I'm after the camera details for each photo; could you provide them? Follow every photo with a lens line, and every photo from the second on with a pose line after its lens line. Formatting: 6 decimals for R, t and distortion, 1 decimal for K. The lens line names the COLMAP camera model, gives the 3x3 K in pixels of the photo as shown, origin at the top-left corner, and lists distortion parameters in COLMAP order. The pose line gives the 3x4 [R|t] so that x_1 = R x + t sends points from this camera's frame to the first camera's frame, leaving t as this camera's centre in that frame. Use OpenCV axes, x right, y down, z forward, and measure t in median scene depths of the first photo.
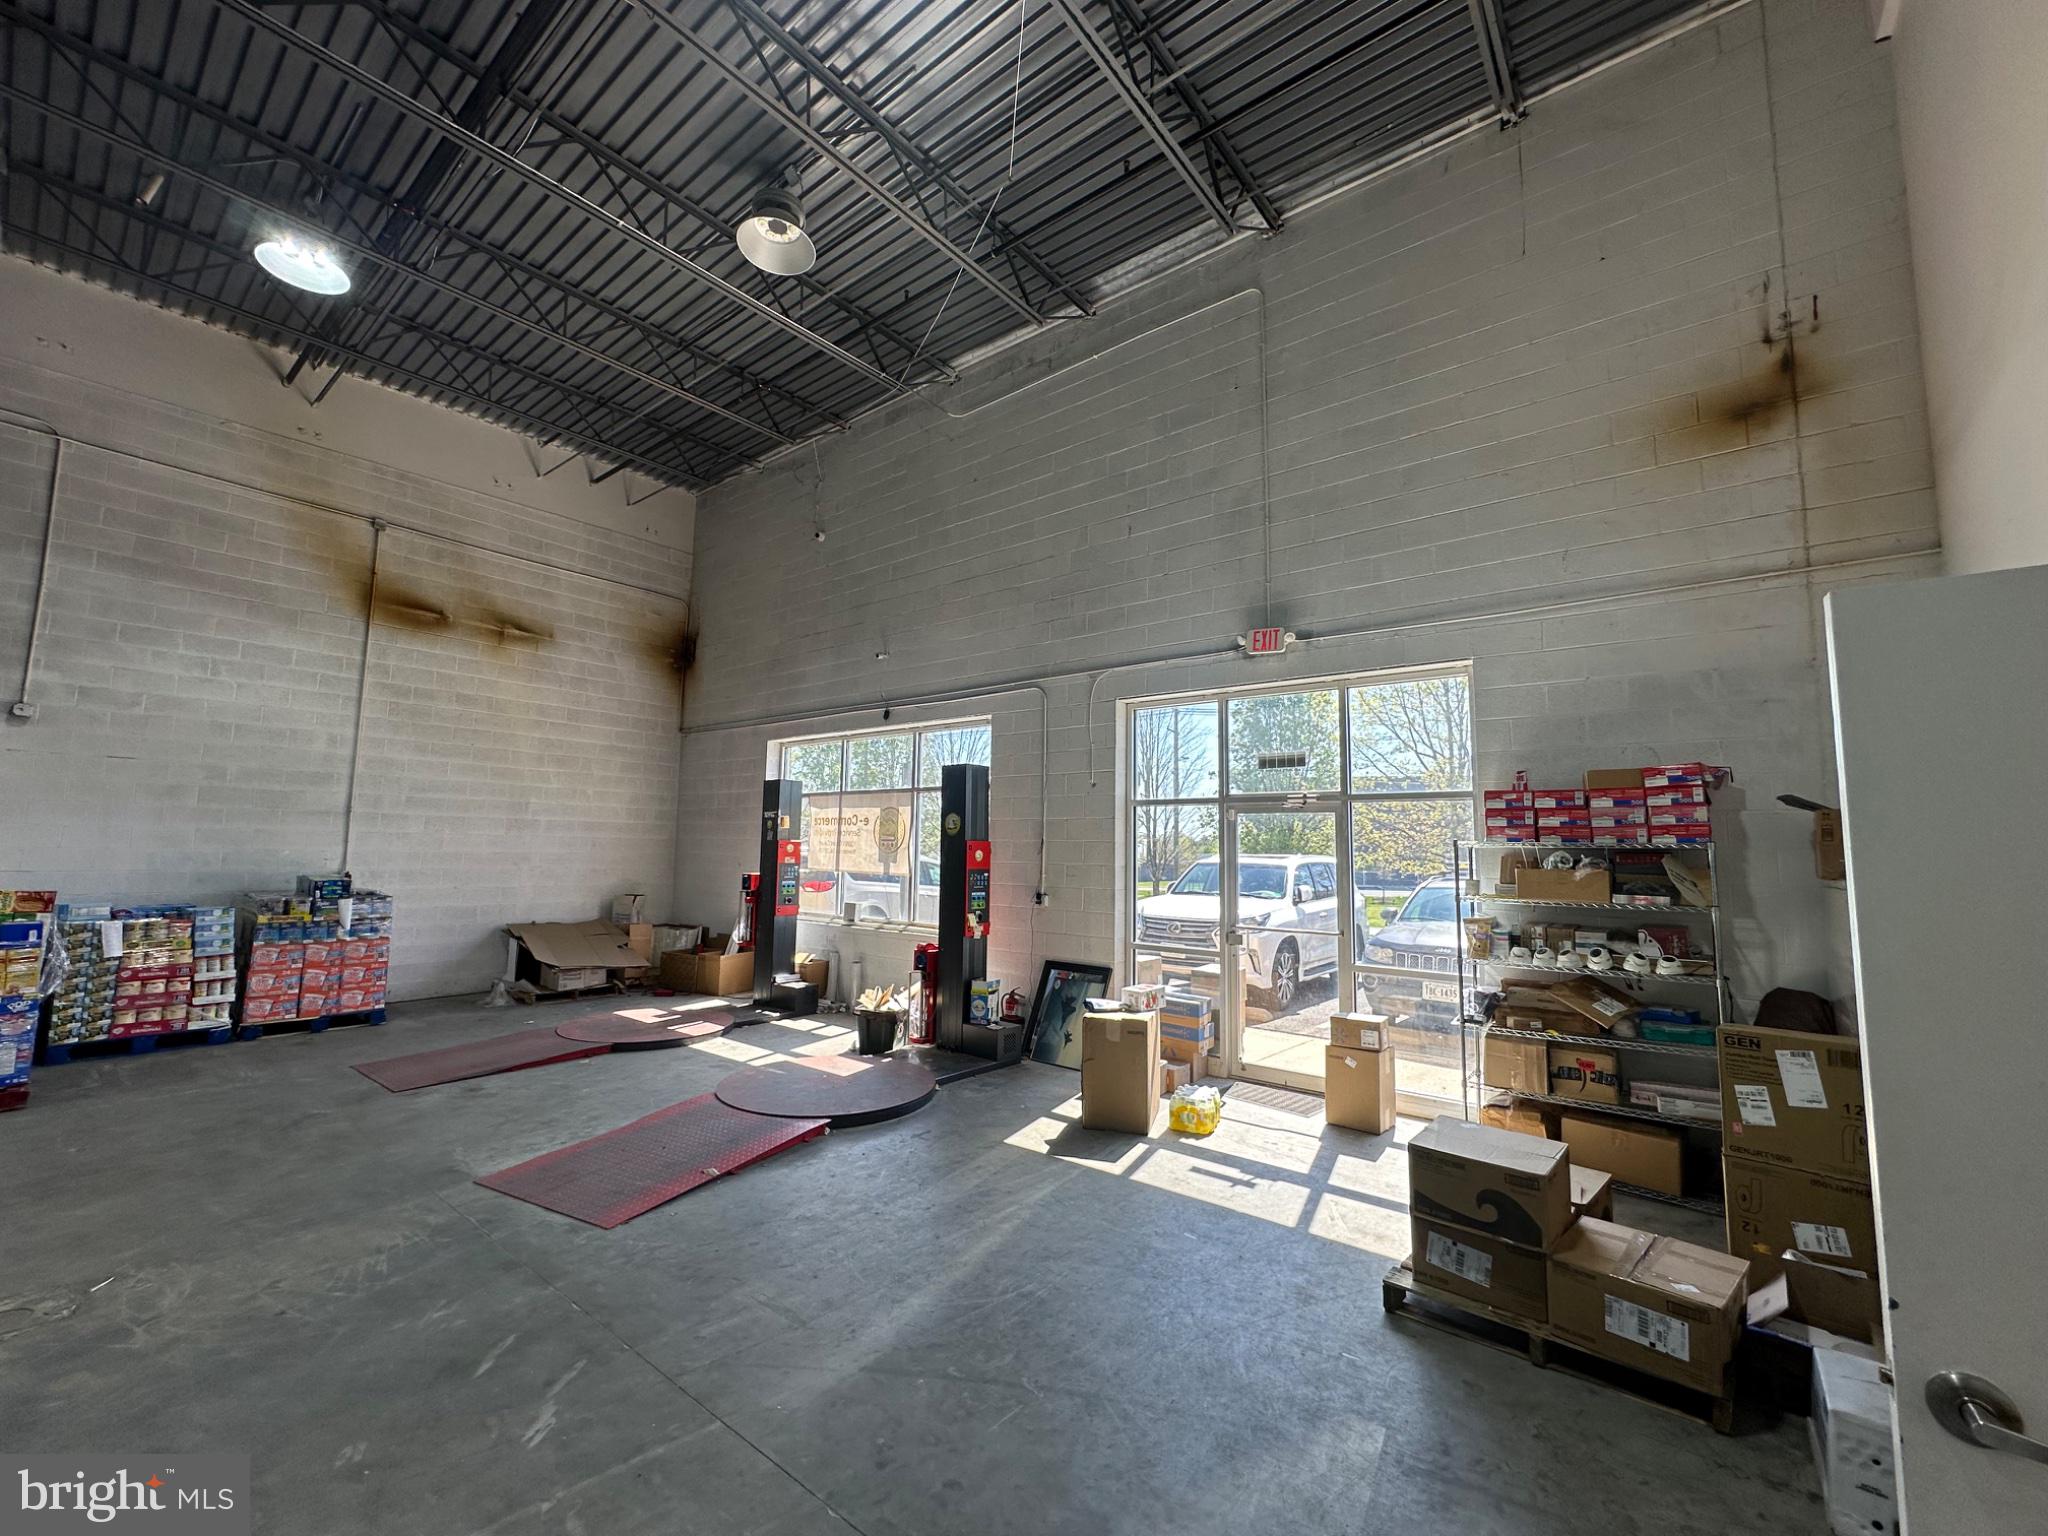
lens RADIAL K [[817.9, 0, 1037.4], [0, 817.9, 763.3], [0, 0, 1]] dist [-0.004554, 0.000979]
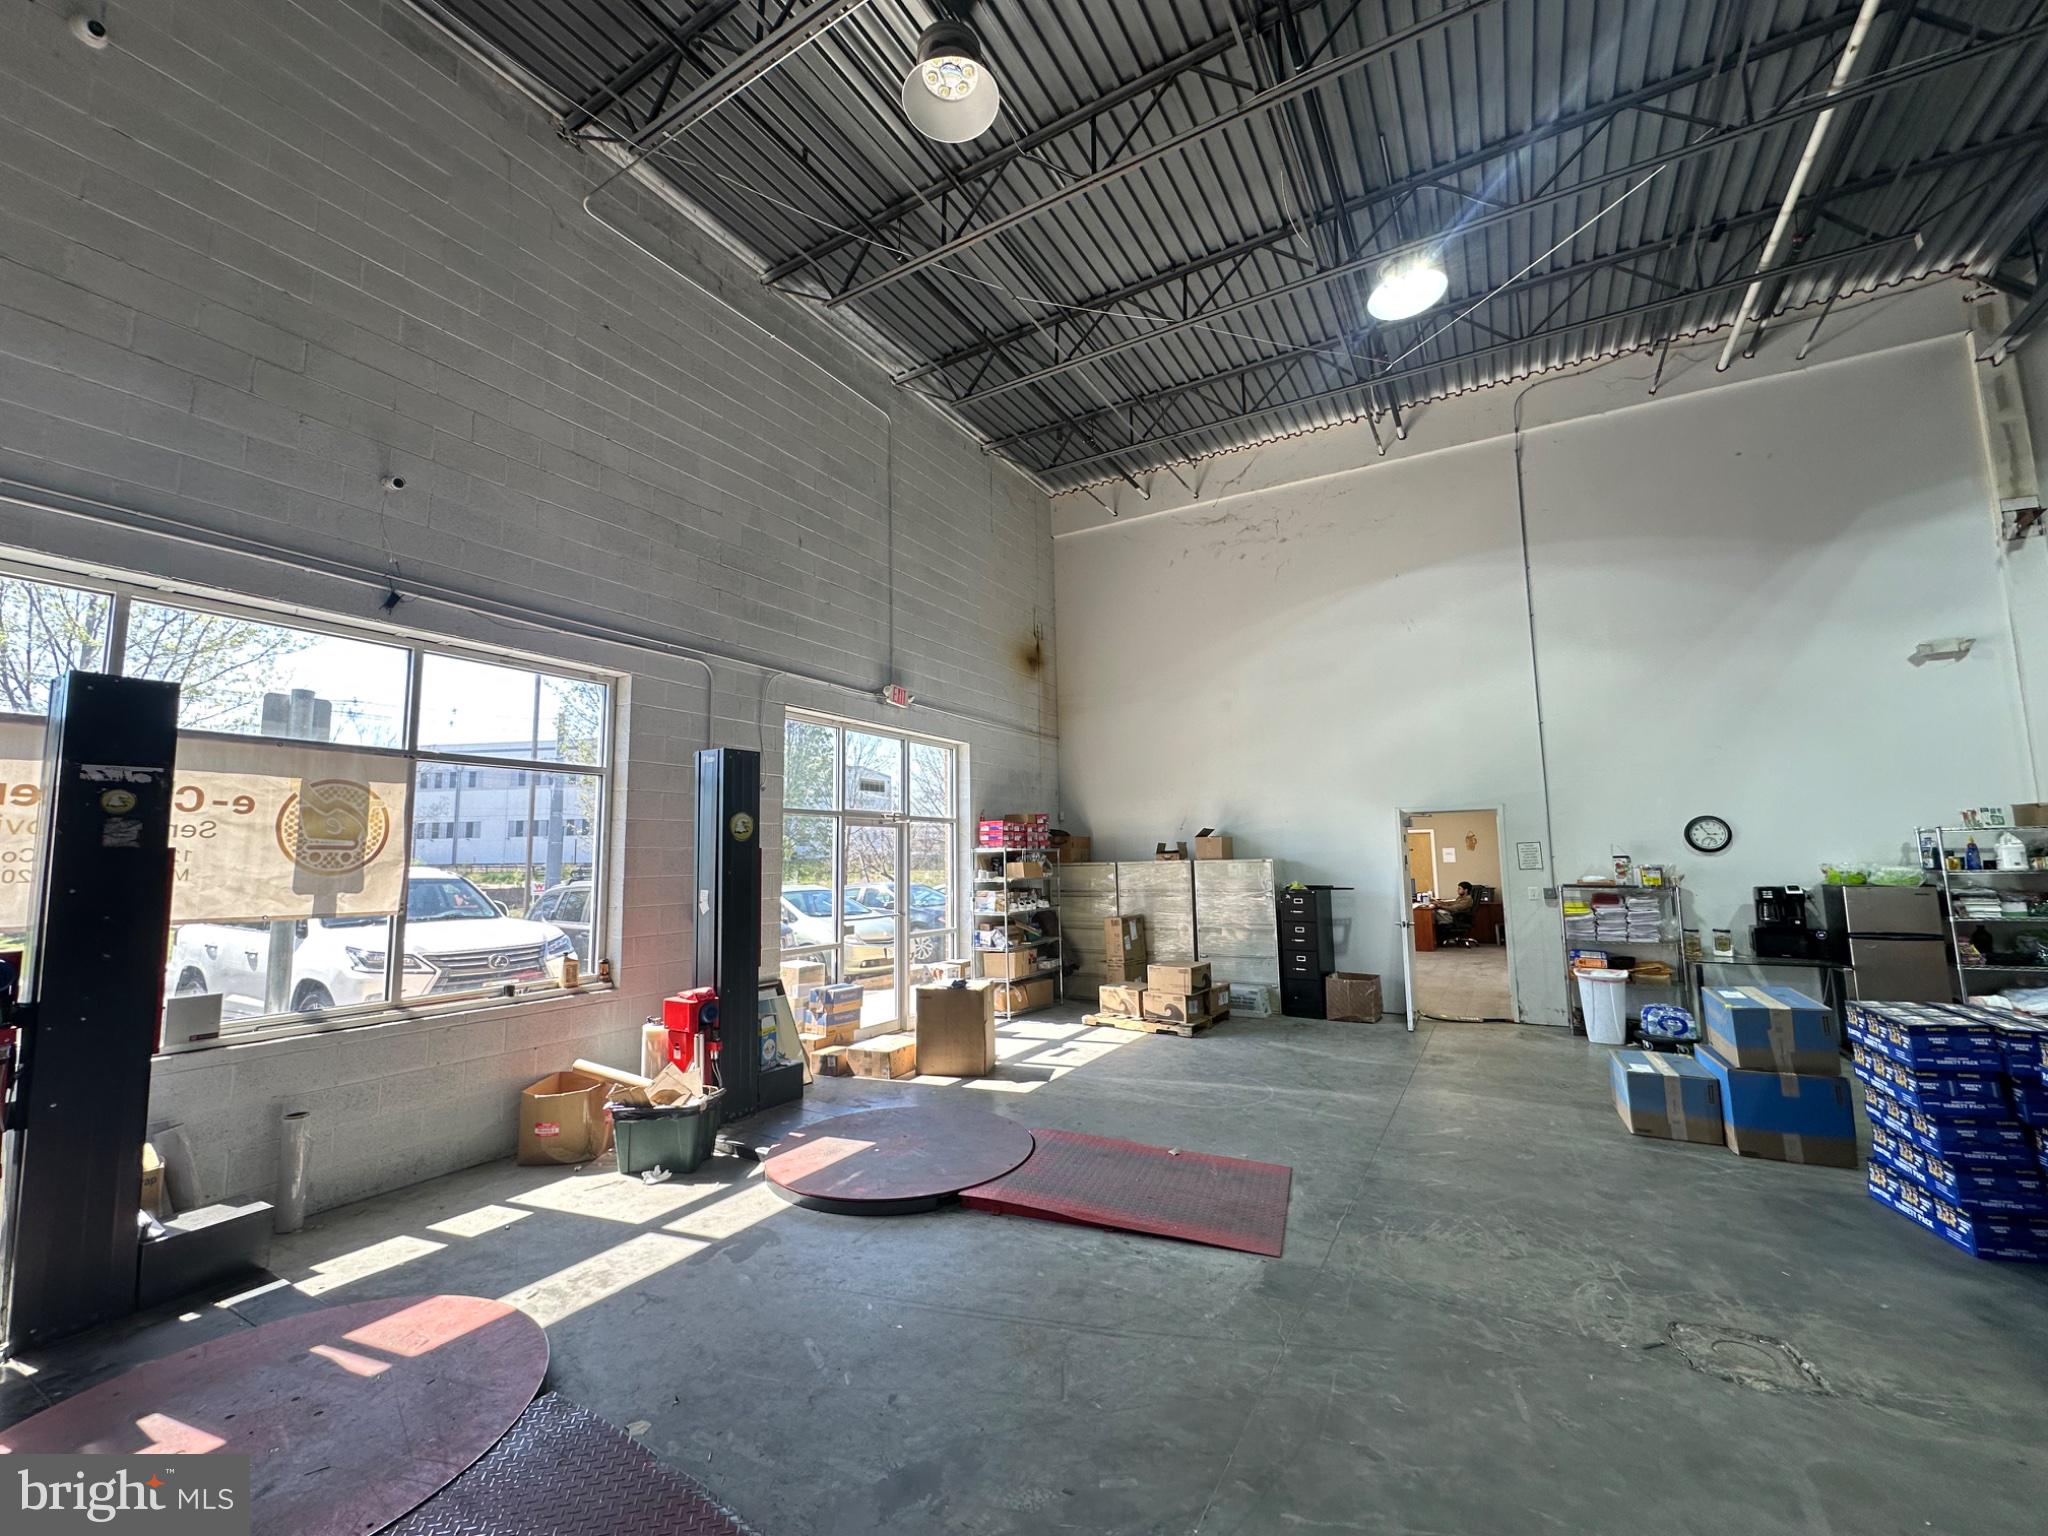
lens RADIAL K [[817.9, 0, 1007.8], [0, 817.9, 760.8], [0, 0, 1]] dist [-0.004554, 0.000979]
pose [[-0.105452, 0.106635, 0.988690, -0.921050], [-0.090697, 0.989059, -0.116348, 0.081154], [-0.990280, -0.101941, -0.094627, 0.841130]]
